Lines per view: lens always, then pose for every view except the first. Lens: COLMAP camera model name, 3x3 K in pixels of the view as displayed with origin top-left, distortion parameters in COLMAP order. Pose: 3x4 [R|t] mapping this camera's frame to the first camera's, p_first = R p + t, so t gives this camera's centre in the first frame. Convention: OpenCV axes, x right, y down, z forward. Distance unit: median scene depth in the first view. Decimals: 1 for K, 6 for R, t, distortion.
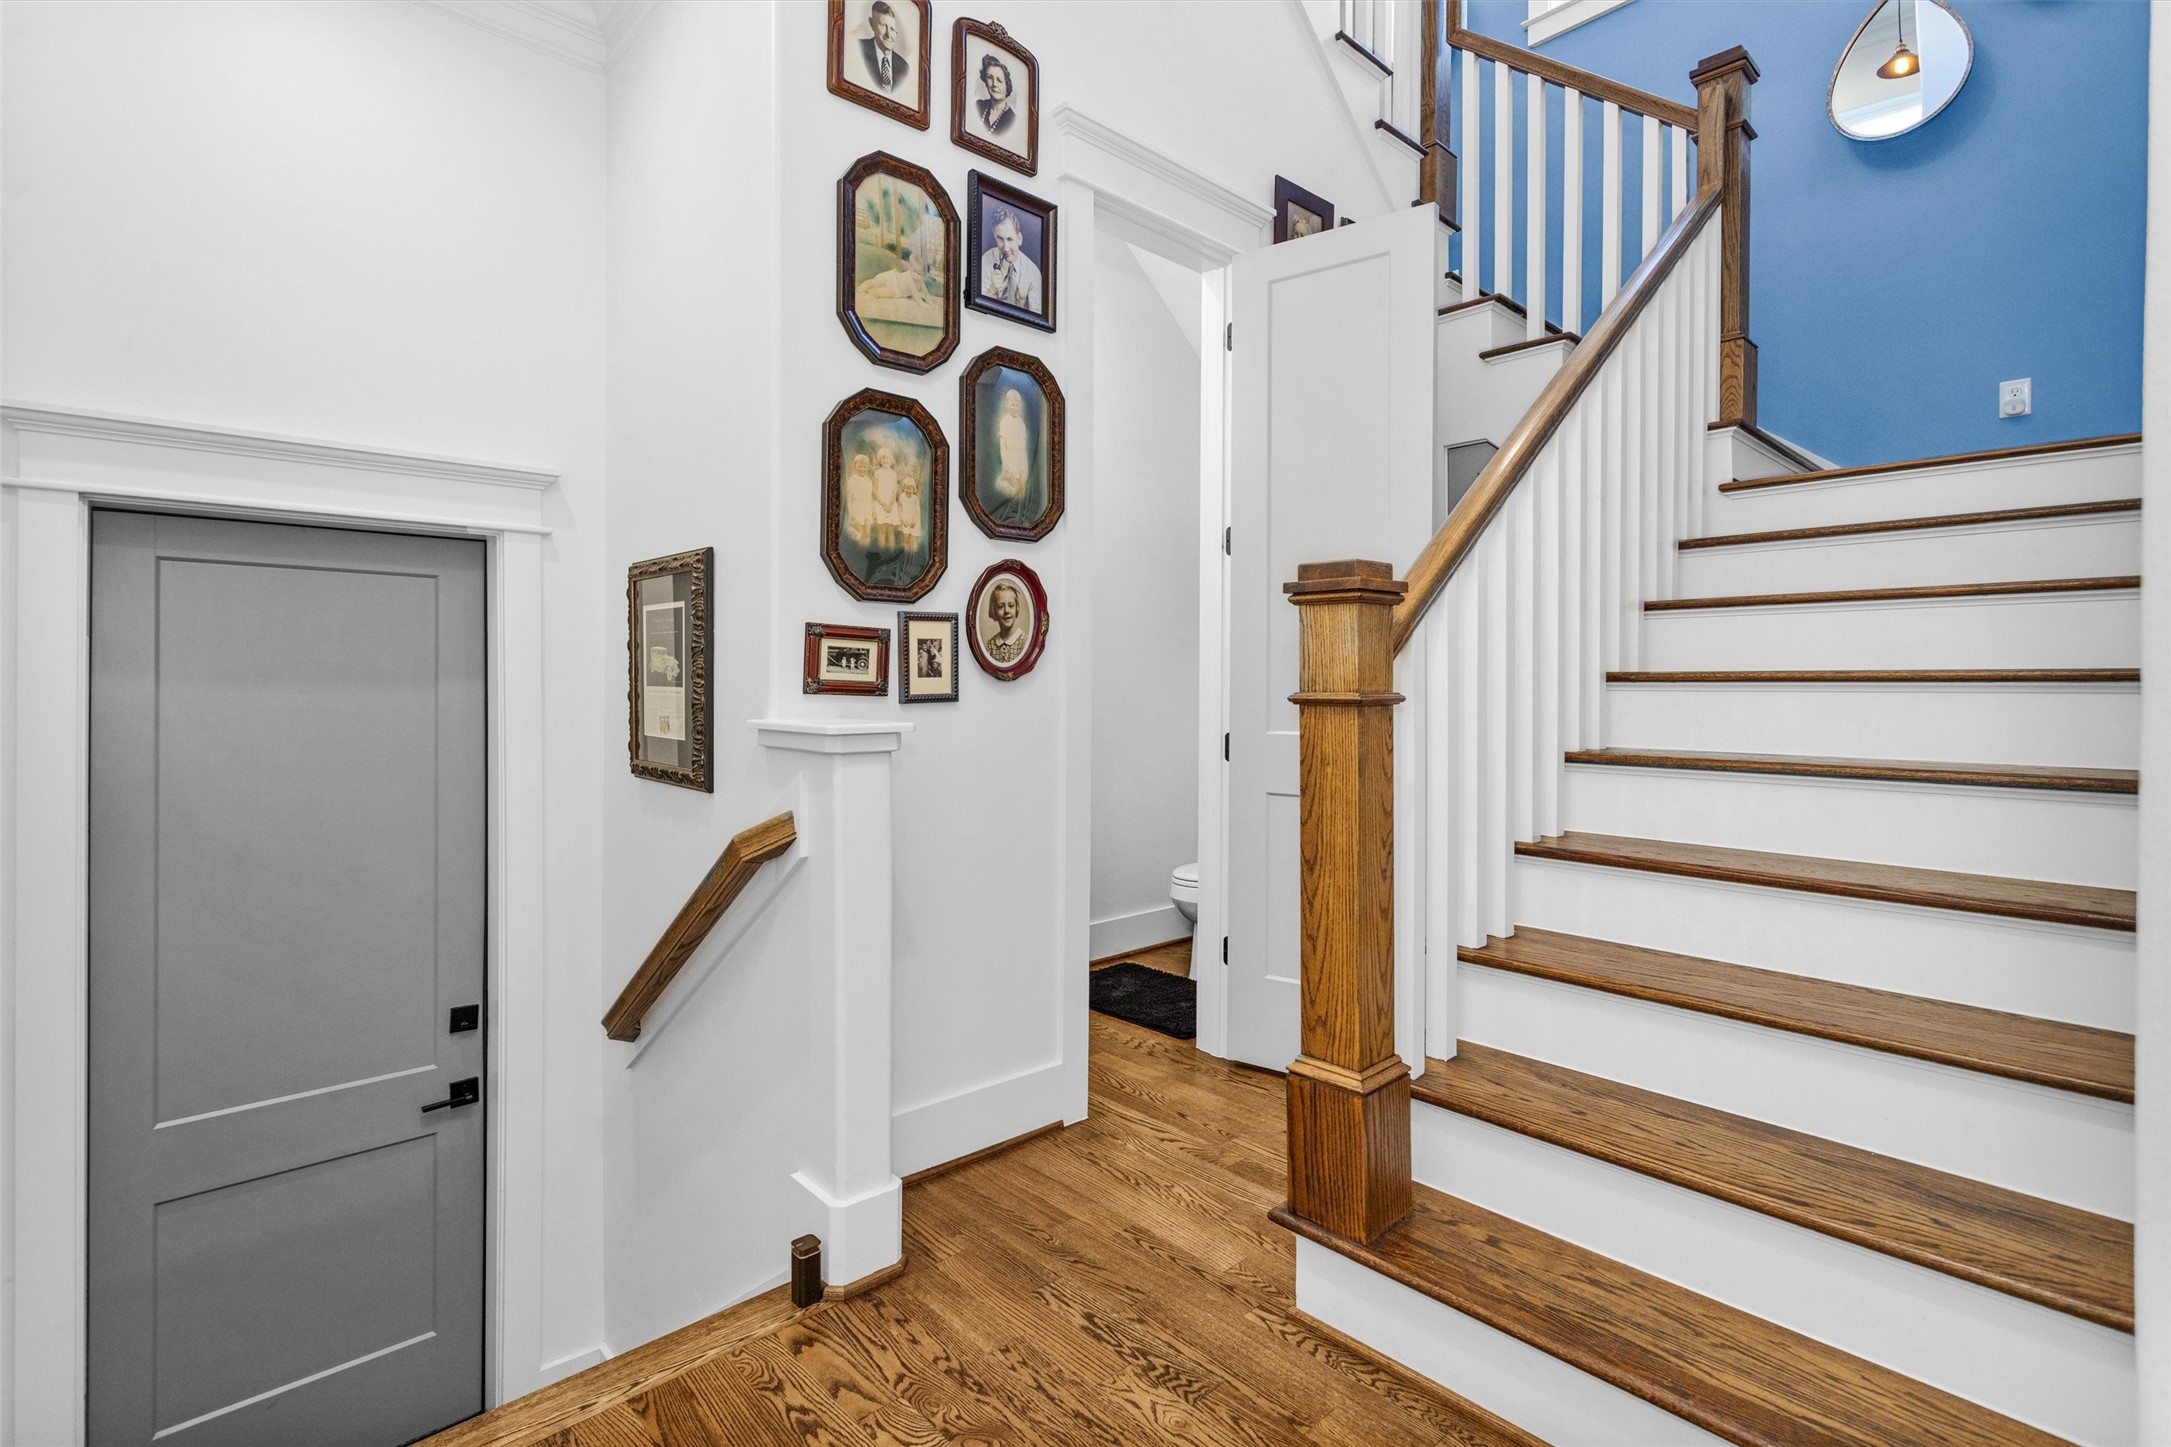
lens RADIAL K [[1015.2, 0, 1085.3], [0, 1015.2, 709.1], [0, 0, 1]] dist [-0.002184, -0.000277]
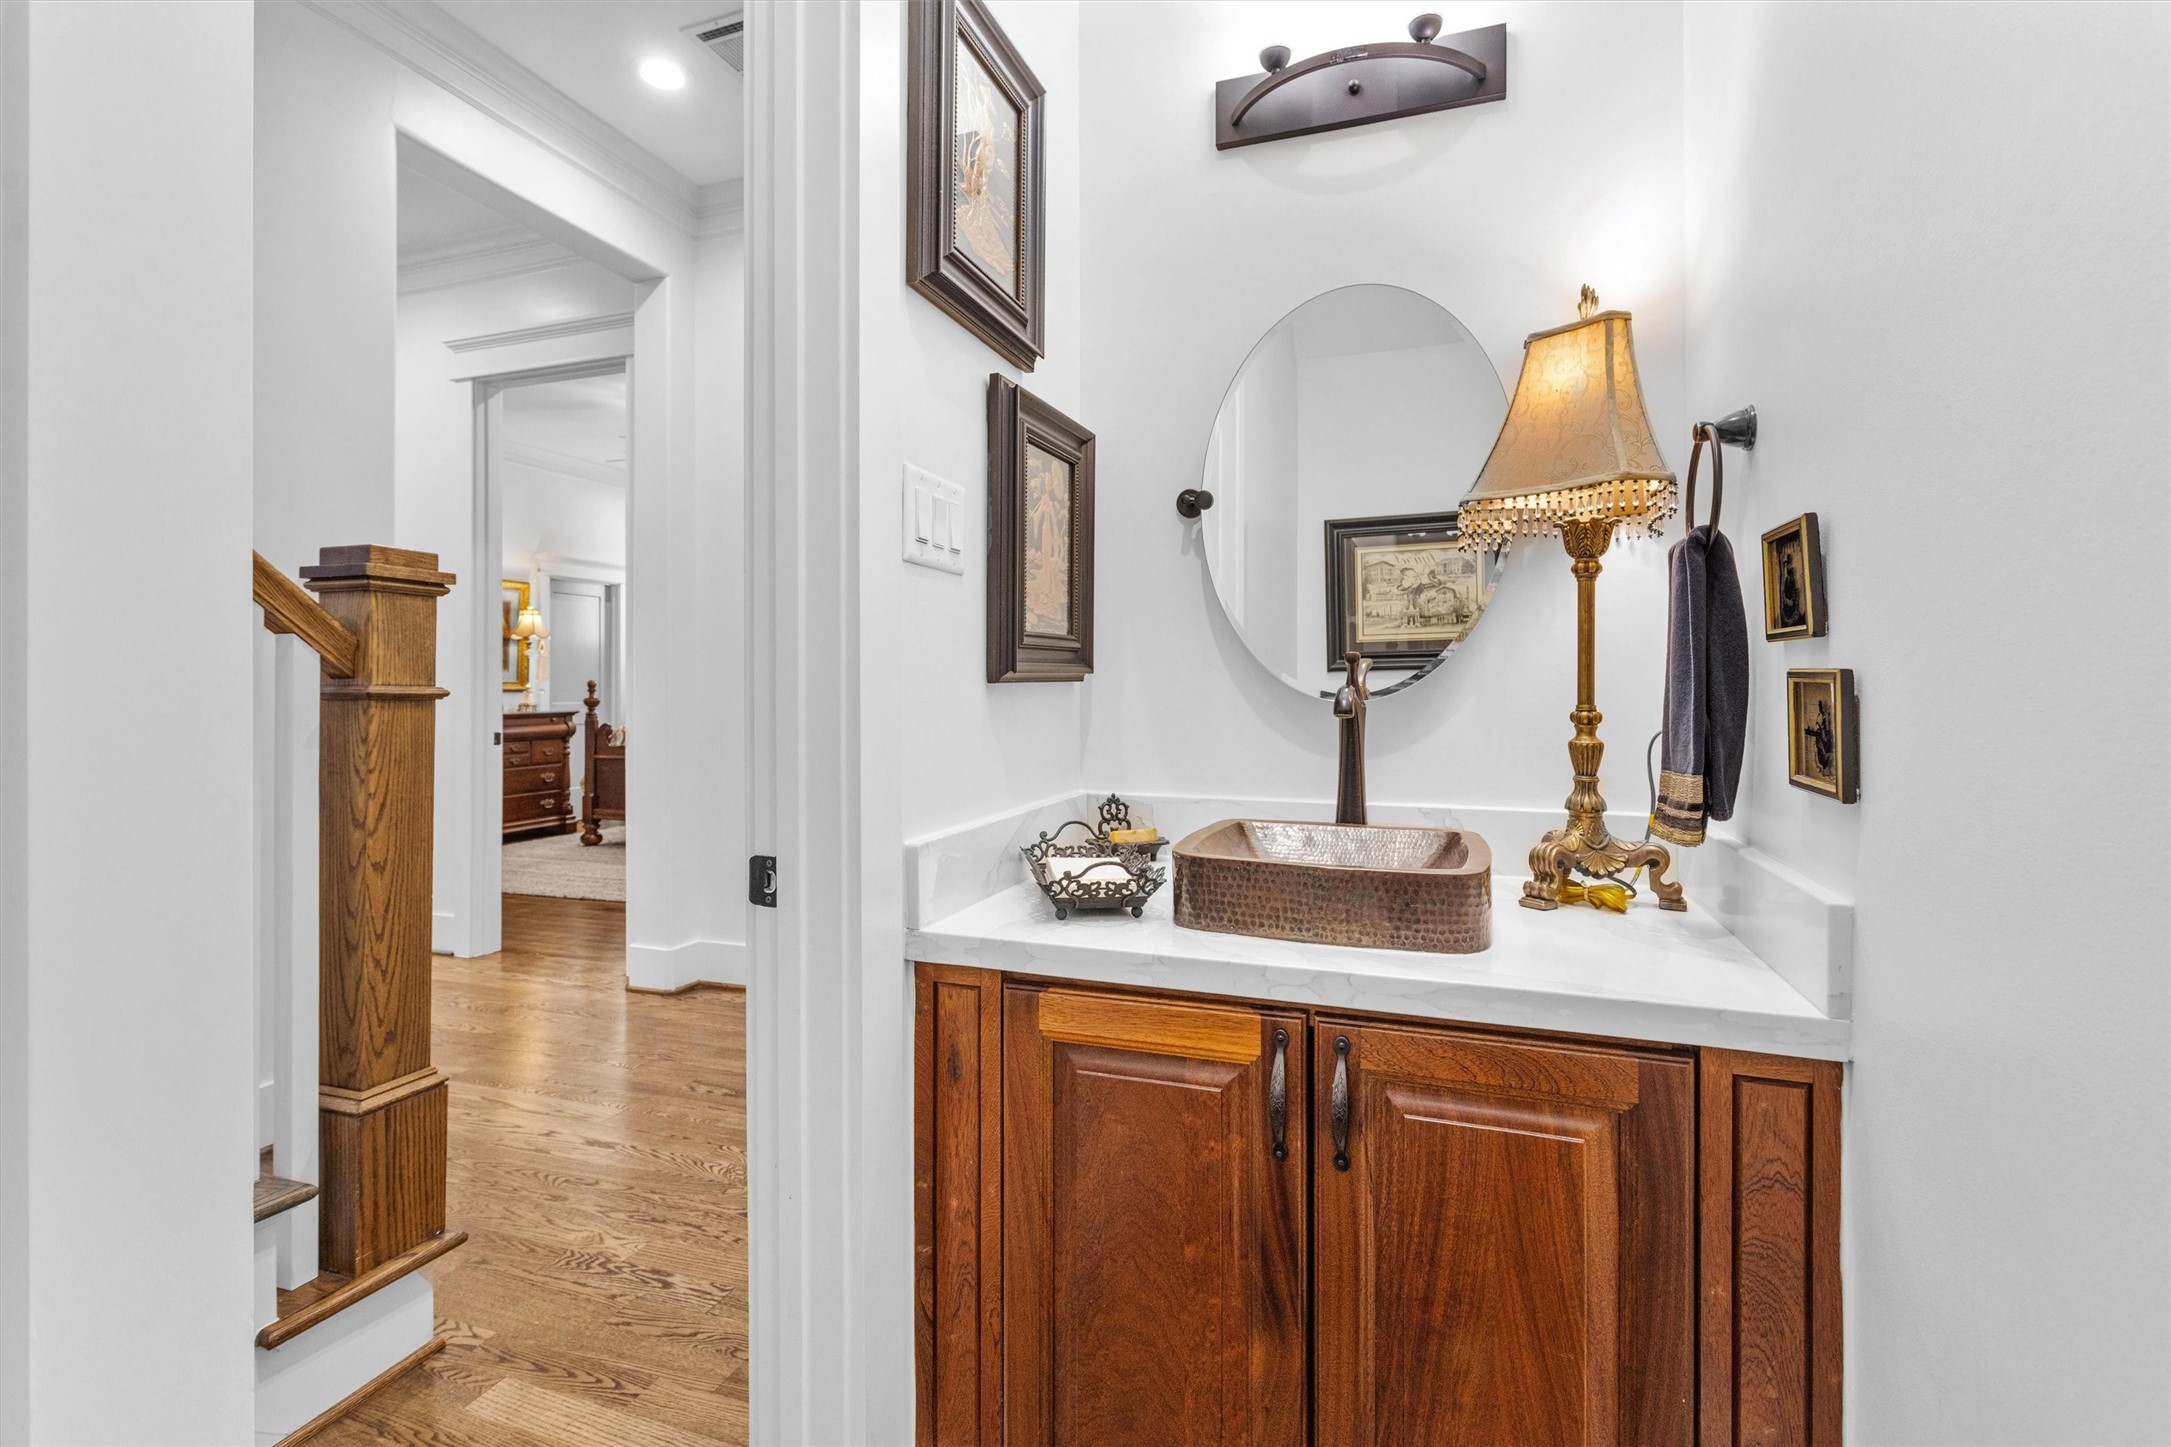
lens RADIAL K [[1015.2, 0, 1081.8], [0, 1015.2, 710.8], [0, 0, 1]] dist [-0.002184, -0.000277]
pose [[-0.882056, -0.000515, -0.471145, 0.122044], [-0.005296, 0.999947, 0.008820, -0.005292], [0.471116, 0.010275, -0.882012, 2.159164]]
